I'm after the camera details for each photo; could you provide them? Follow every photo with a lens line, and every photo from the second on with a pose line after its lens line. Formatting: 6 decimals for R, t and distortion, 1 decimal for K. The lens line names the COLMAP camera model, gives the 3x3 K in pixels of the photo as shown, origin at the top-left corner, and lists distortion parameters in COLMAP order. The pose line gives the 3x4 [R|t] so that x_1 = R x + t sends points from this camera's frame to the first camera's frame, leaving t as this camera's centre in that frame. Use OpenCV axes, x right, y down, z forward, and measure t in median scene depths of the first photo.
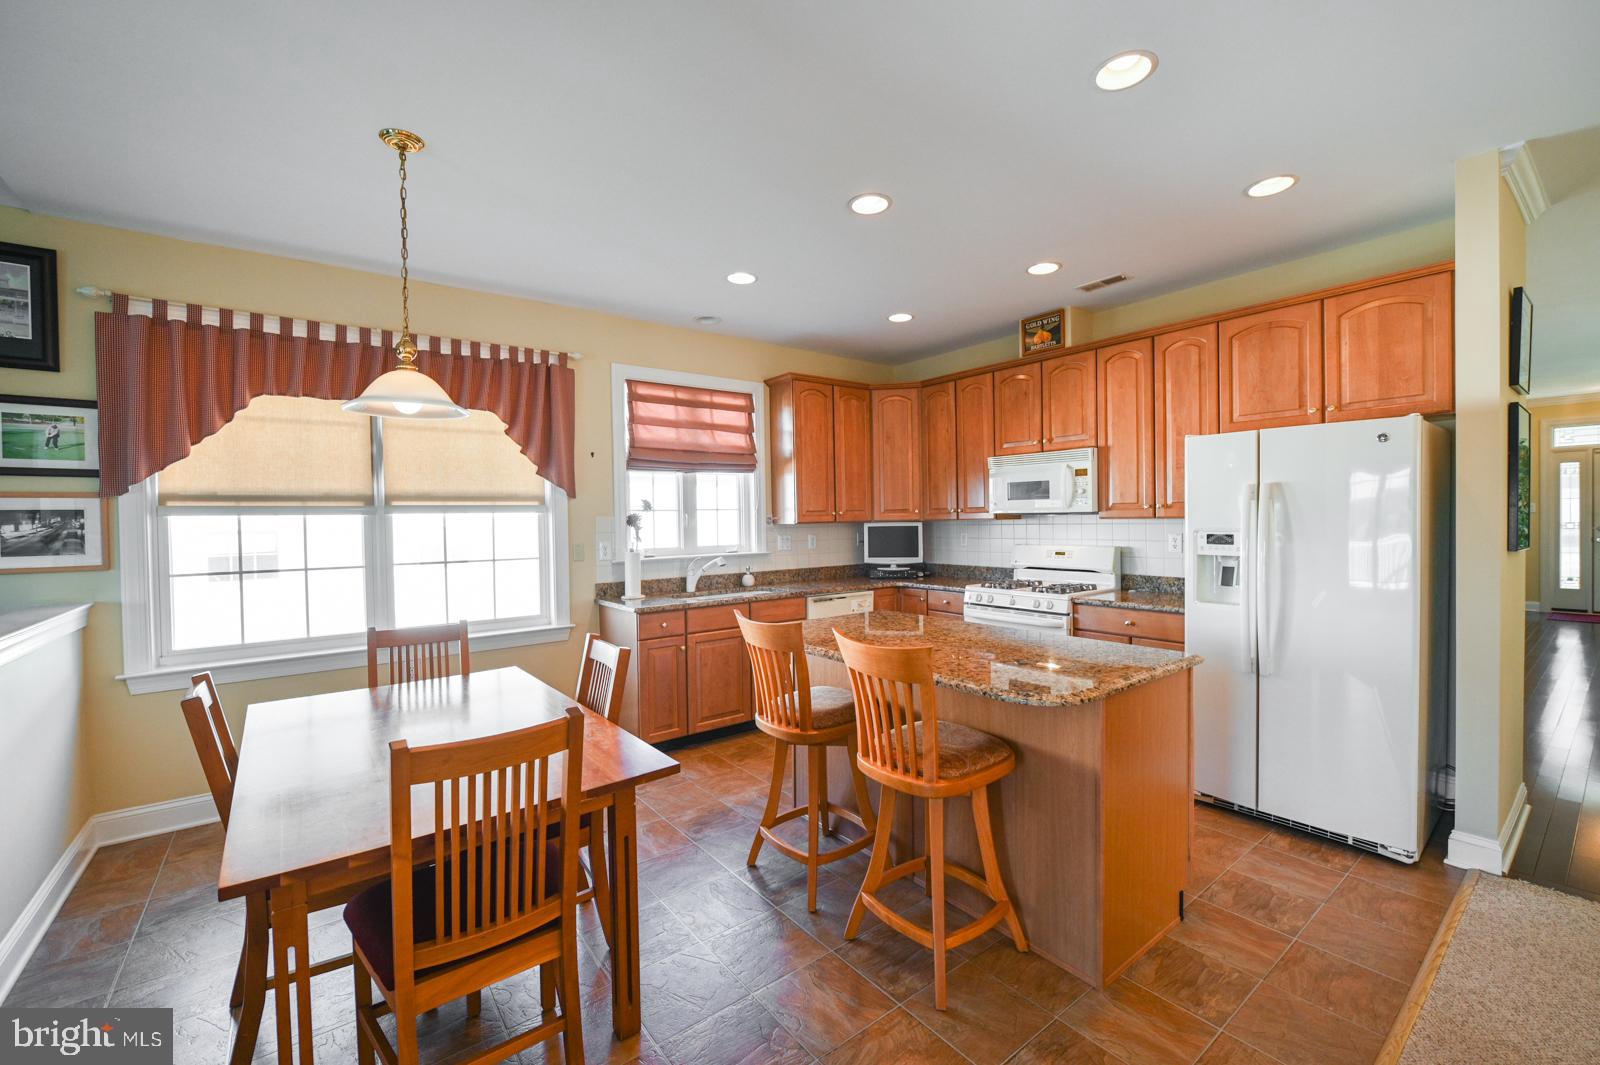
lens RADIAL K [[656.4, 0, 804.1], [0, 656.4, 532.3], [0, 0, 1]] dist [-0.009451, -0.000728]
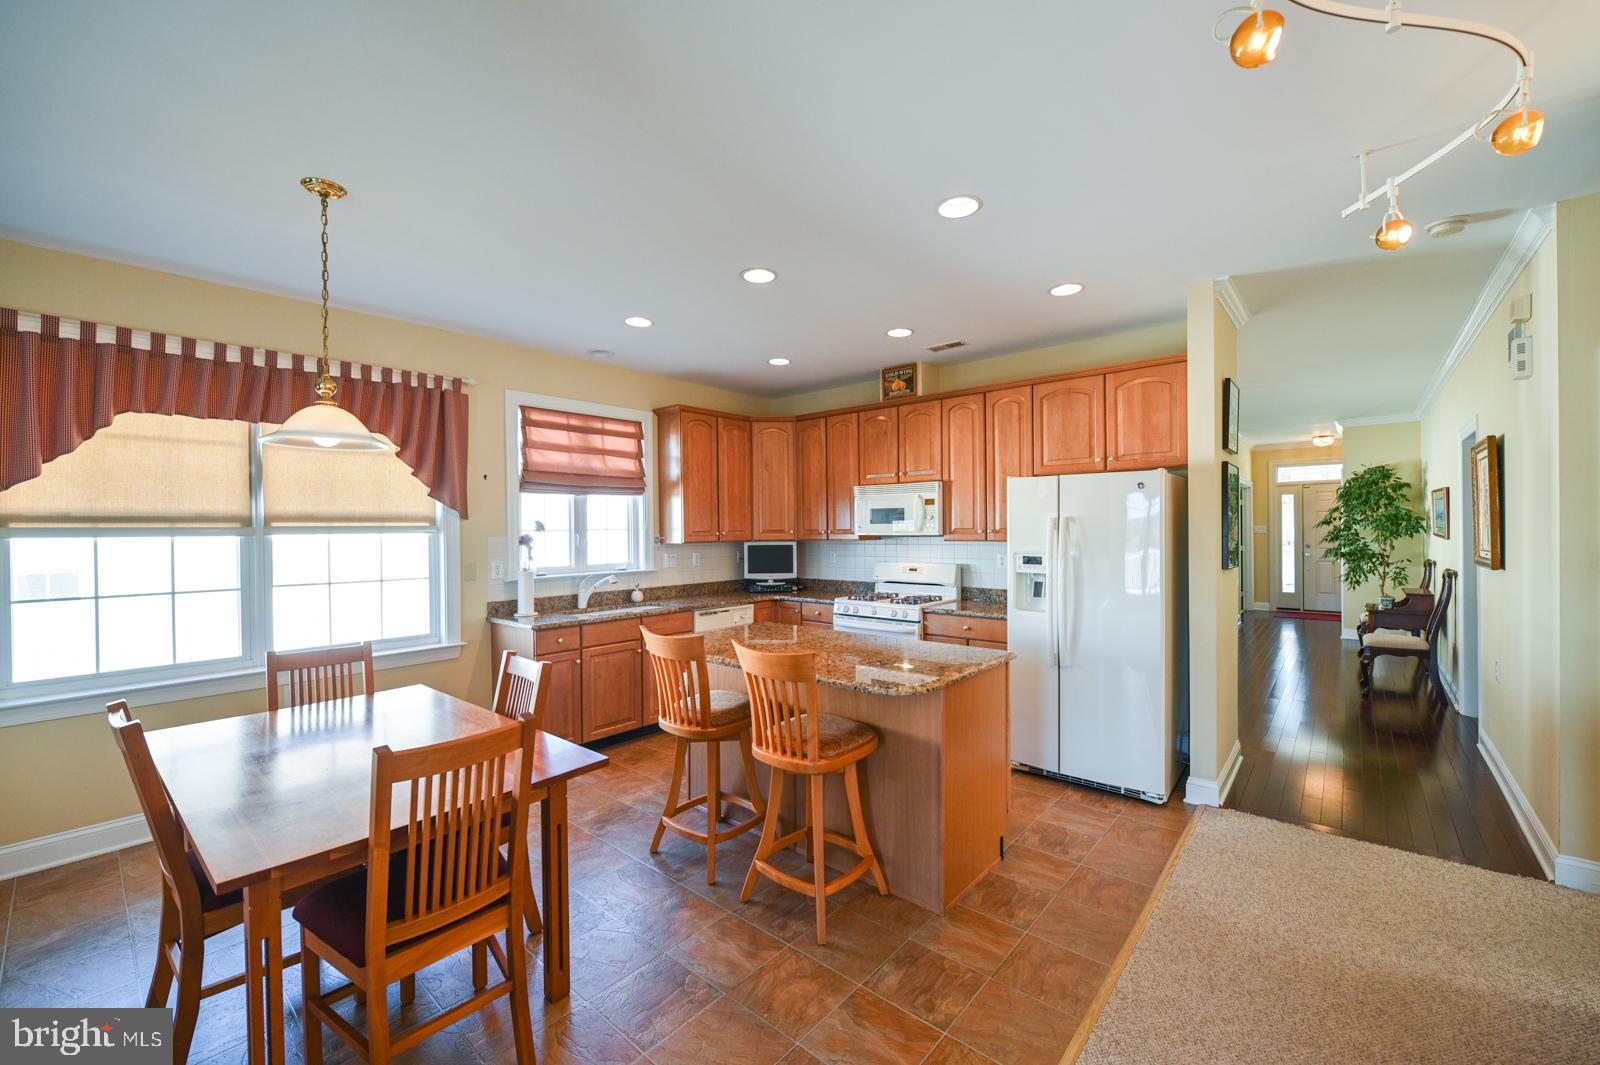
lens RADIAL K [[635.3, 0, 808.7], [0, 635.3, 533.8], [0, 0, 1]] dist [-0.009521, -0.000135]
pose [[0.978392, 0.005796, 0.206680, -0.038555], [-0.002461, 0.999863, -0.016389, -0.018083], [-0.206746, 0.015526, 0.978271, -0.105194]]
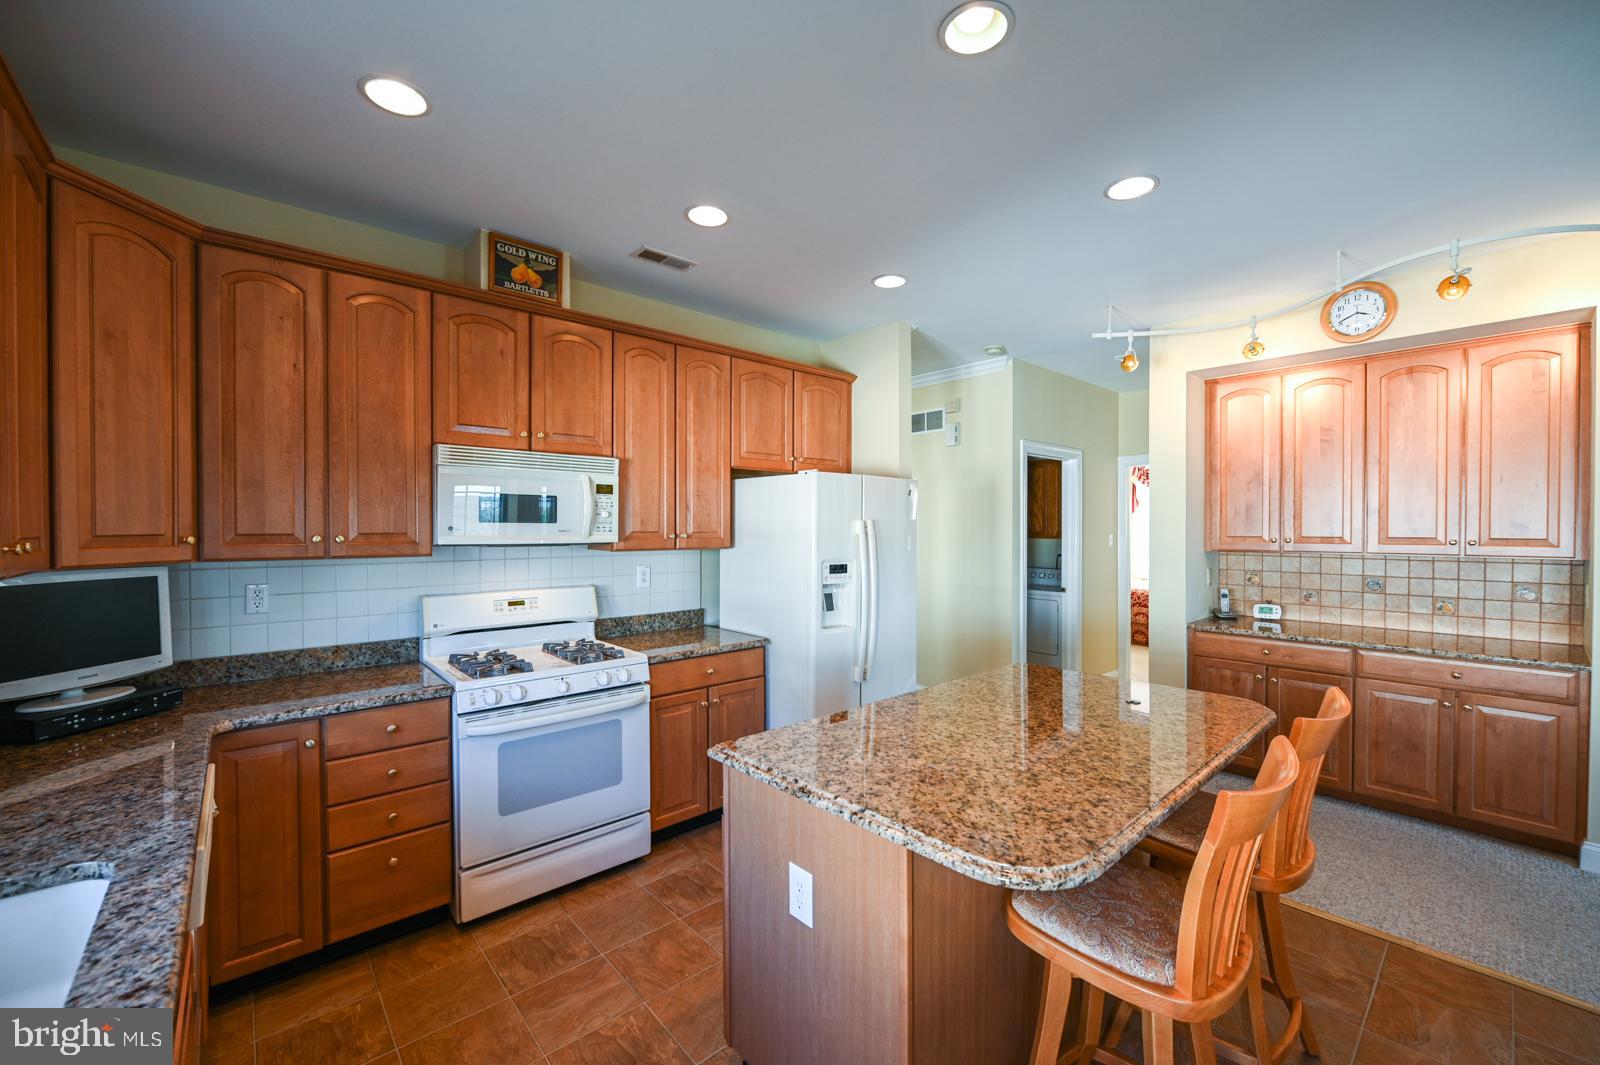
lens RADIAL K [[635.3, 0, 808.7], [0, 635.3, 533.8], [0, 0, 1]] dist [-0.009521, -0.000135]
pose [[-0.071110, 0.005075, 0.997456, -0.398414], [0.020479, 0.999784, -0.003626, -0.043669], [-0.997258, 0.020169, -0.071199, 1.061504]]
